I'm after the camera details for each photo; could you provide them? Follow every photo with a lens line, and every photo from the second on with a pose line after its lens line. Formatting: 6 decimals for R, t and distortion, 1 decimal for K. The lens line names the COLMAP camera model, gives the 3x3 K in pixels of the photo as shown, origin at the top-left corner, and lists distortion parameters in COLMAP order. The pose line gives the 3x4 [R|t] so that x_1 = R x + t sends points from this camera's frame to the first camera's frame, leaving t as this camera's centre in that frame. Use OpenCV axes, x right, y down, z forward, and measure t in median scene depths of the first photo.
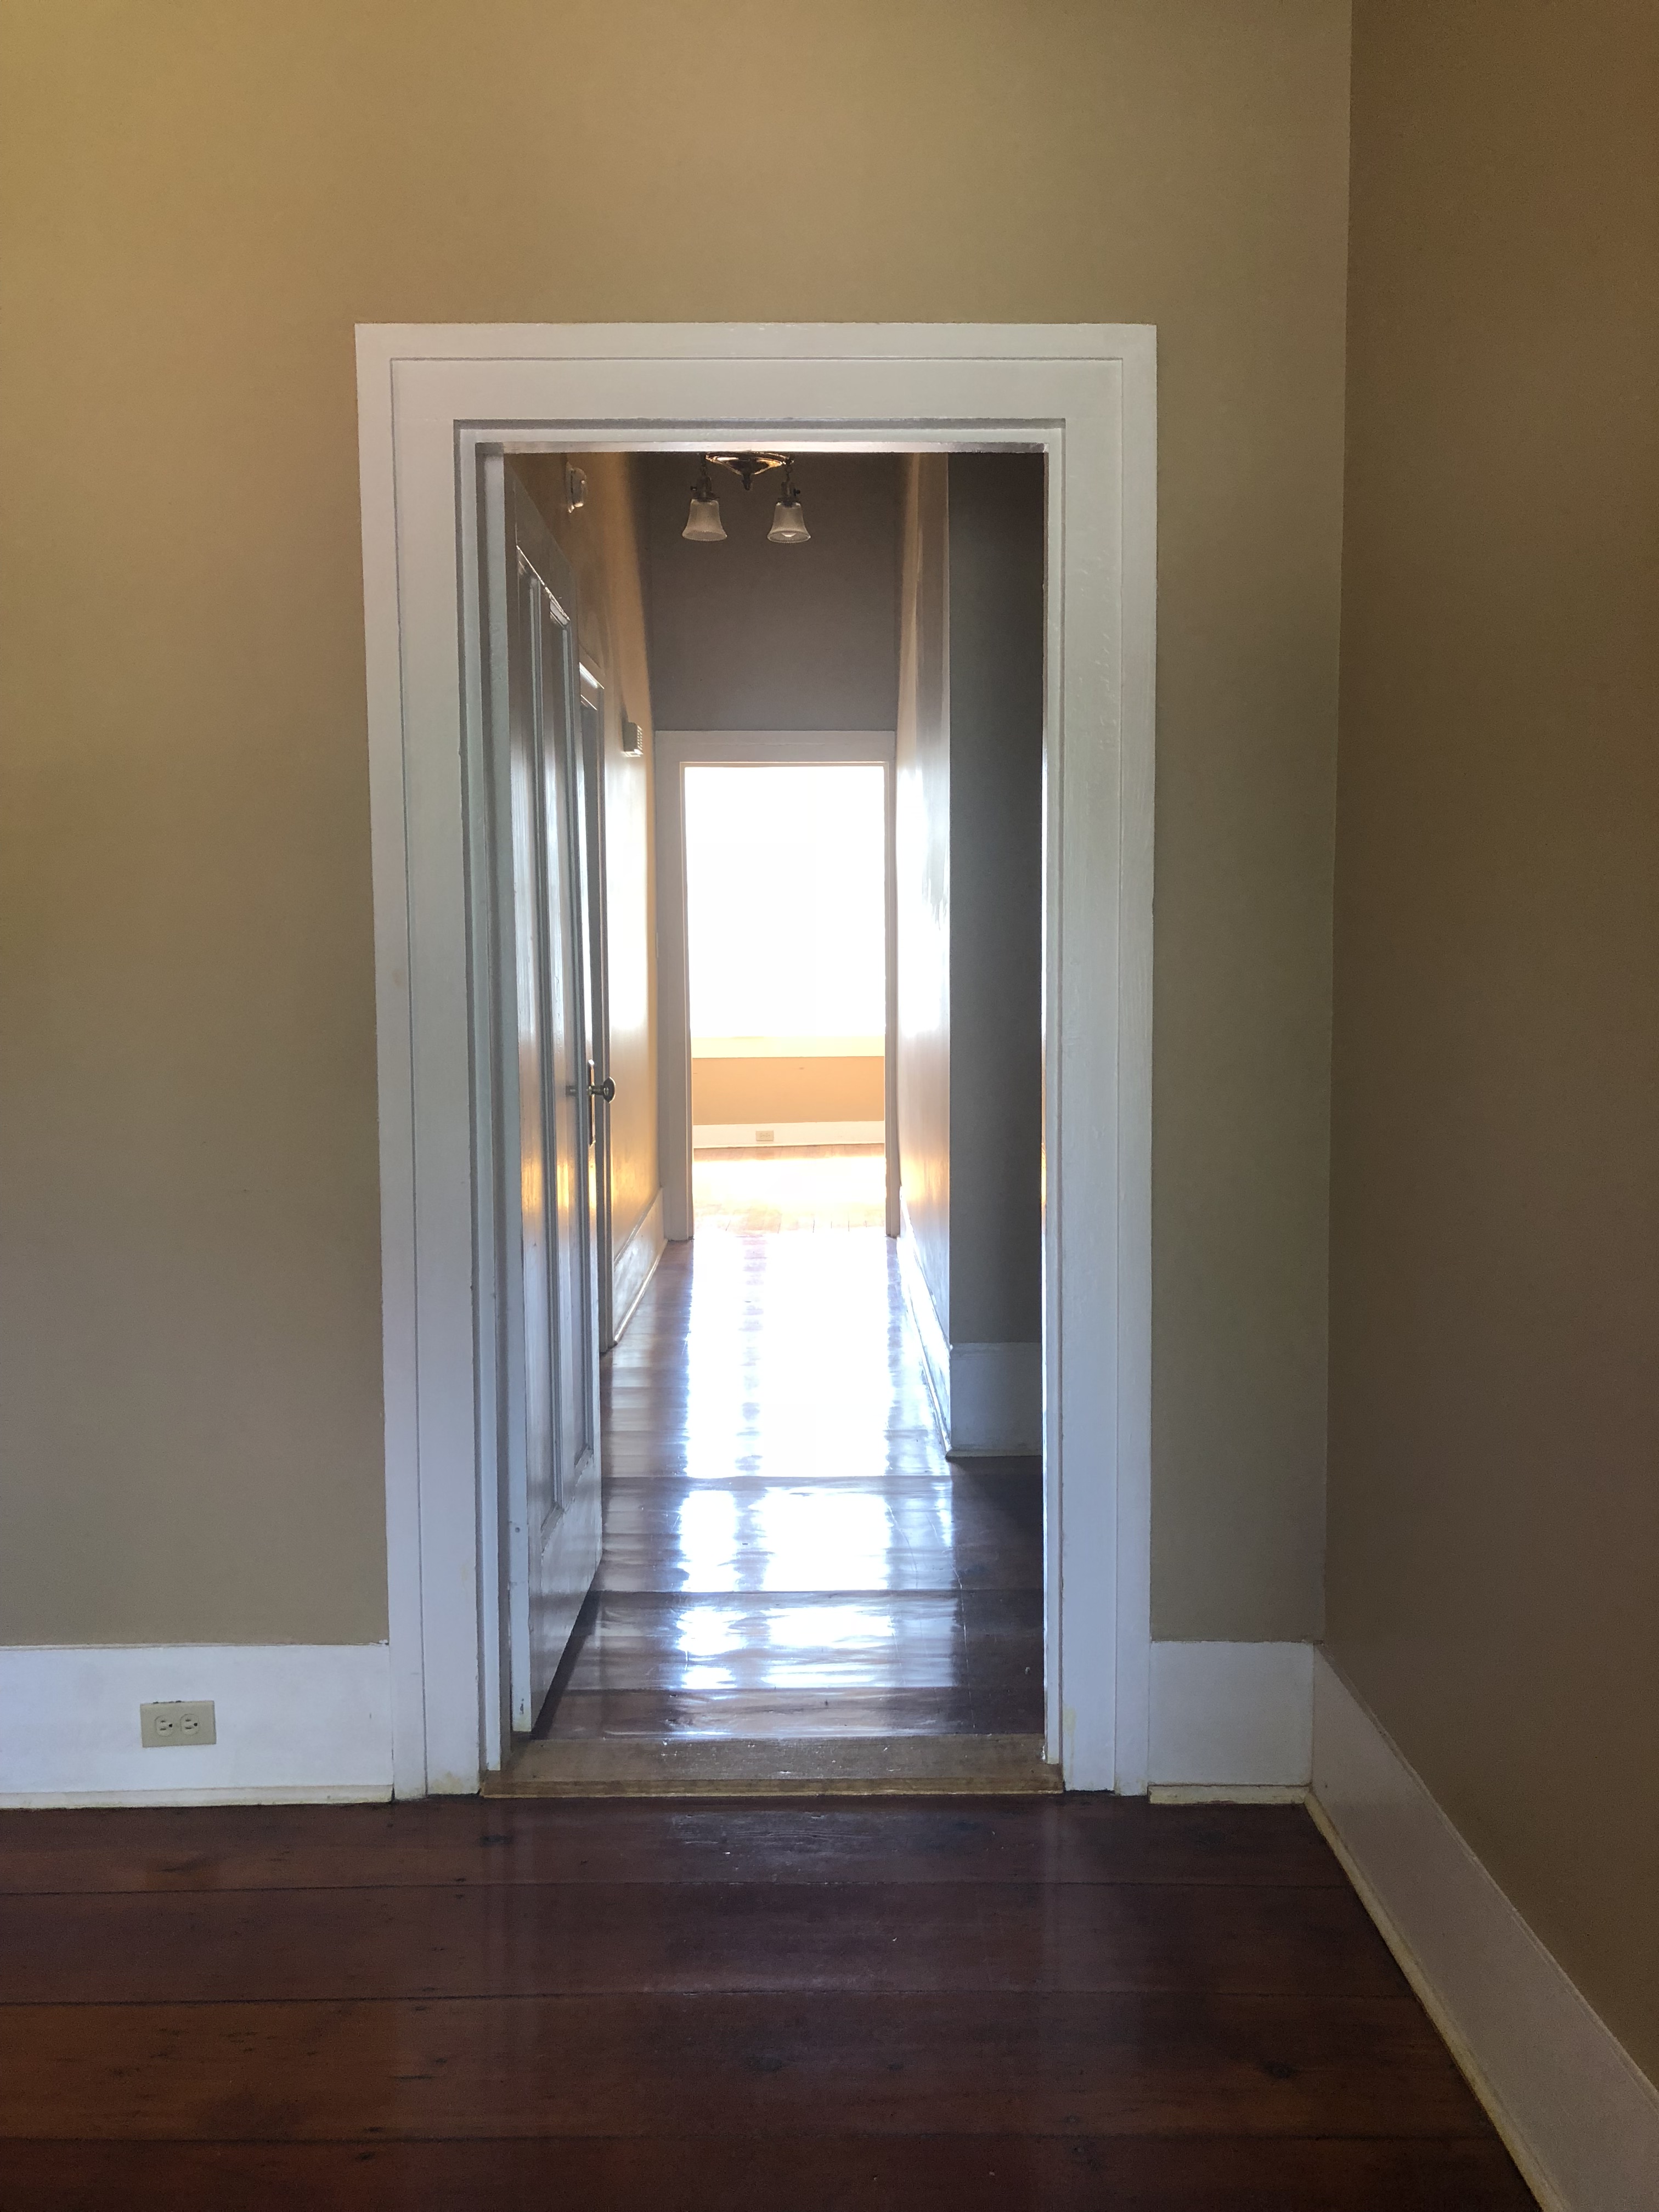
lens RADIAL K [[1776.0, 0, 829.5], [0, 1776.0, 1106.0], [0, 0, 1]] dist [0.007321, -0.005026]
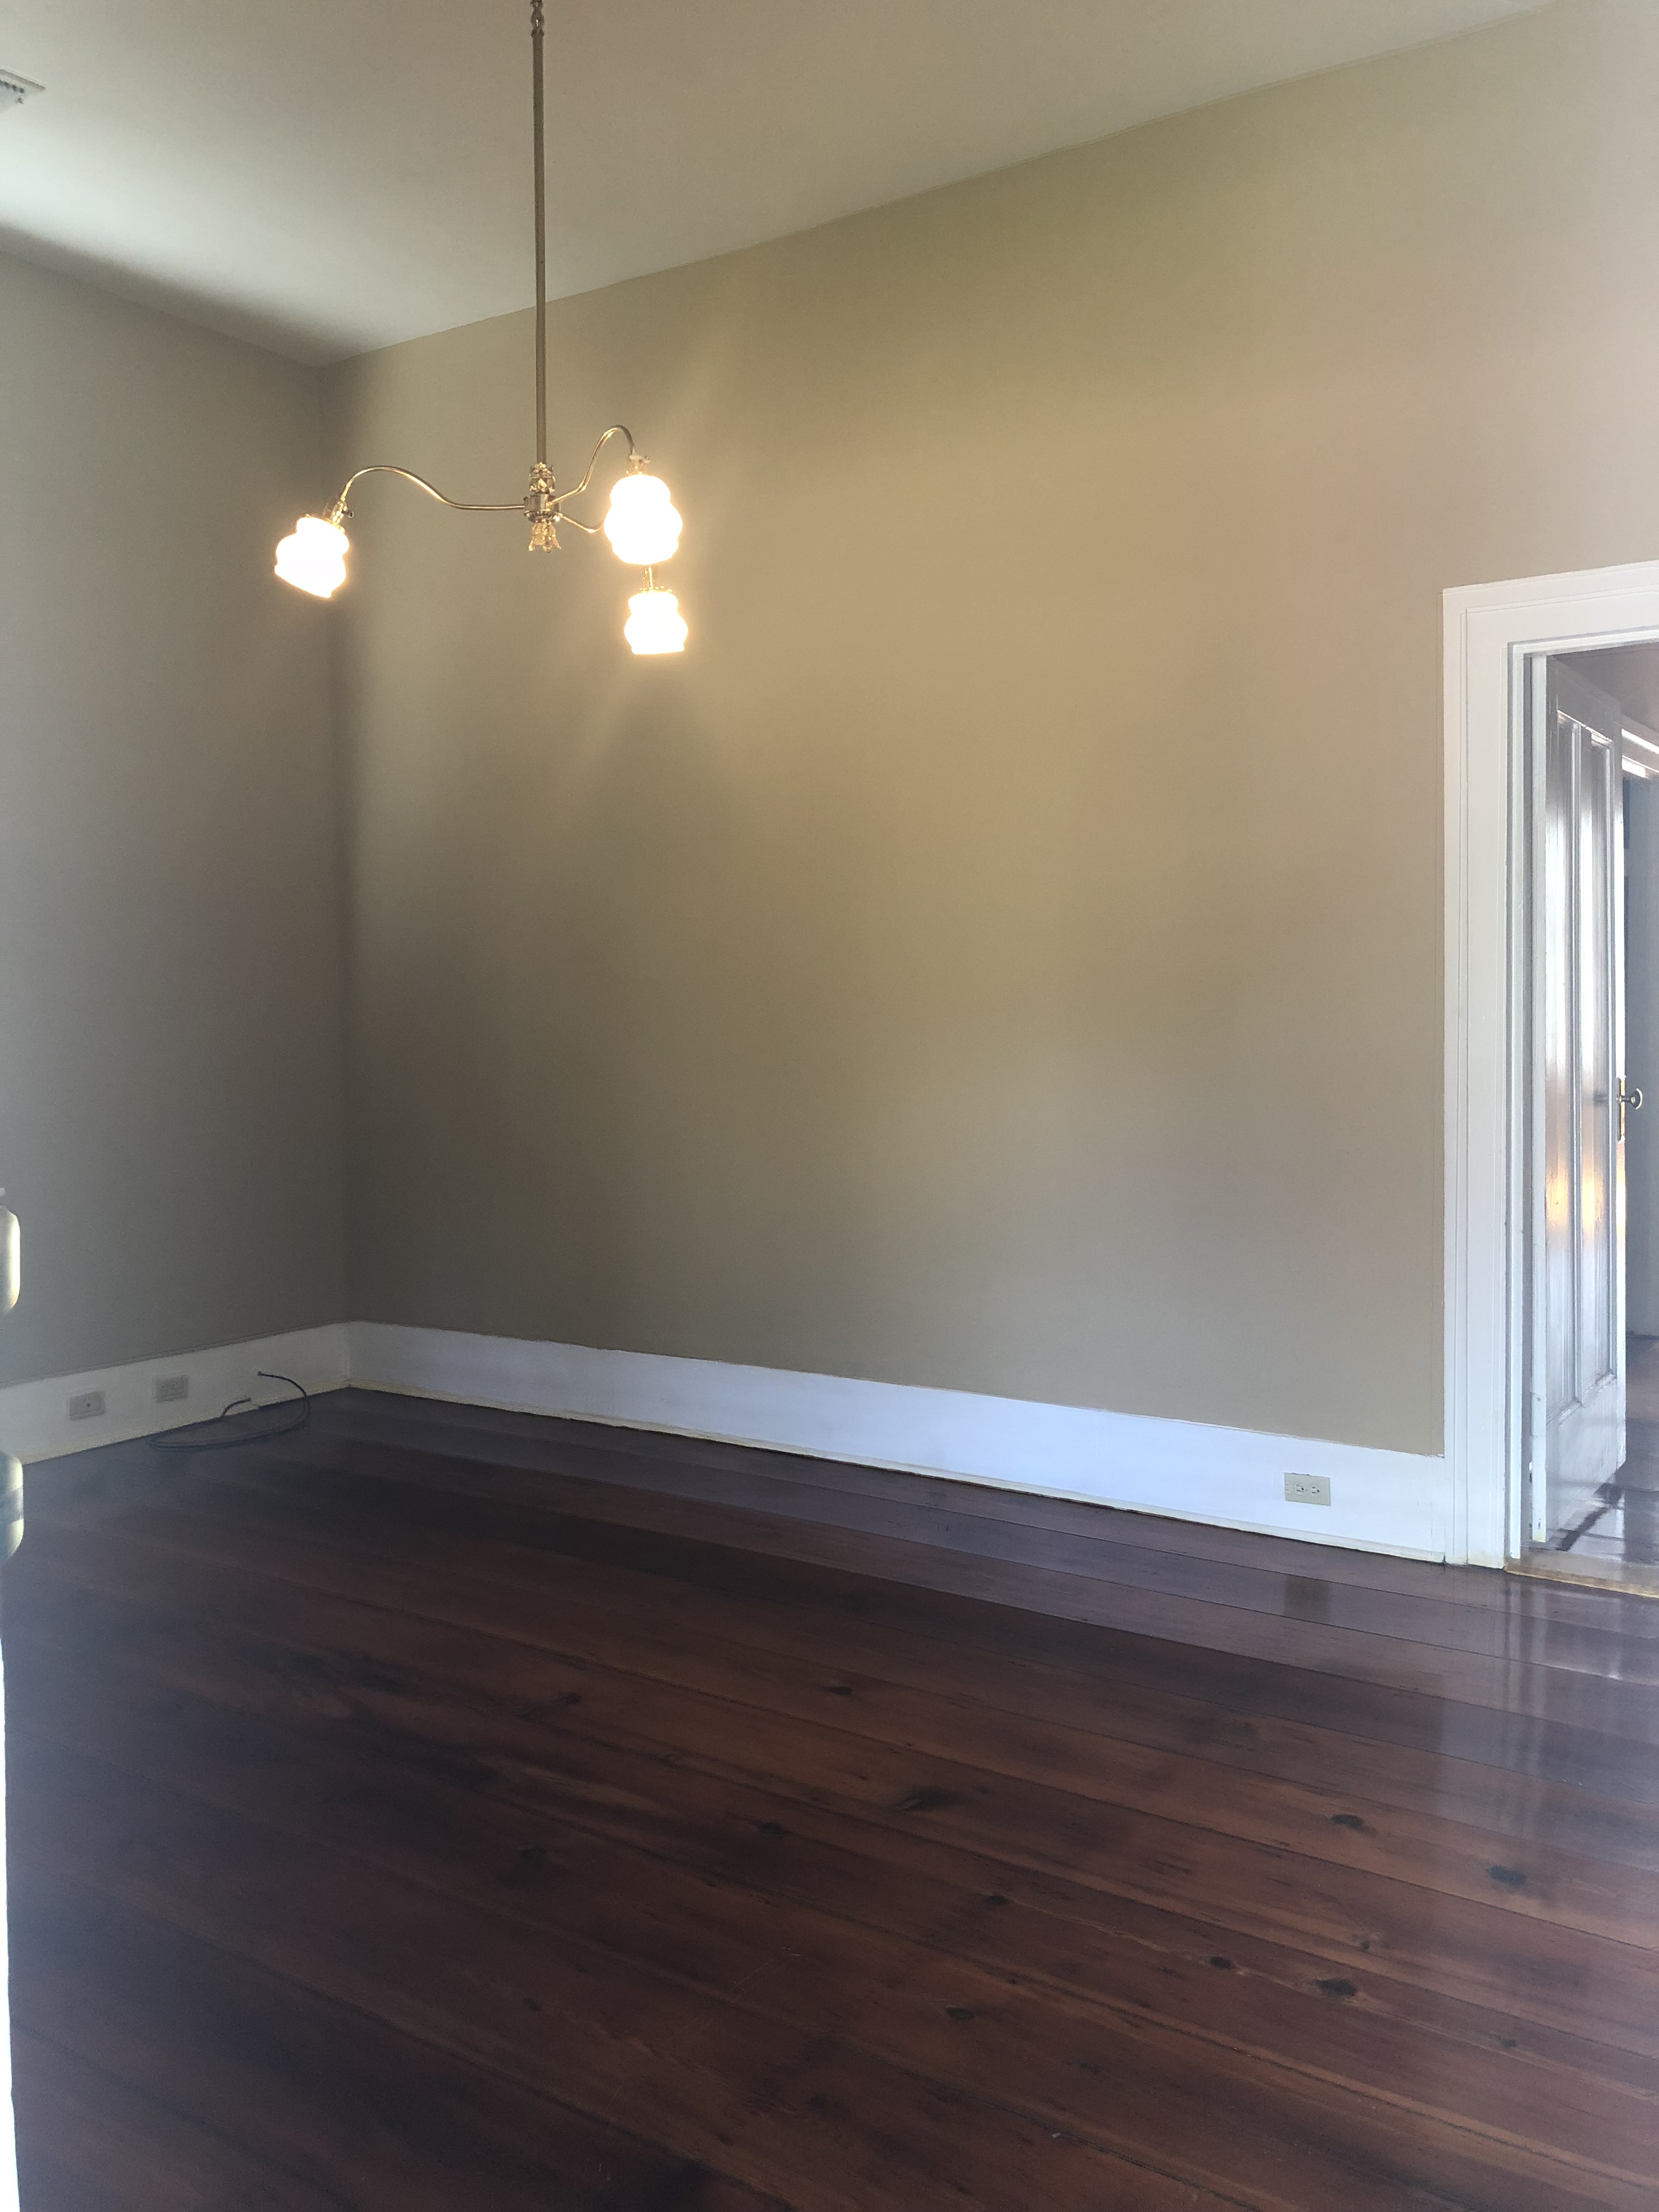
lens RADIAL K [[1776.0, 0, 829.5], [0, 1776.0, 1106.0], [0, 0, 1]] dist [0.007321, -0.005026]
pose [[0.847658, 0.021057, -0.530125, 0.102150], [-0.024444, 0.999701, 0.000624, 0.015496], [0.529980, 0.012429, 0.847919, -0.551731]]
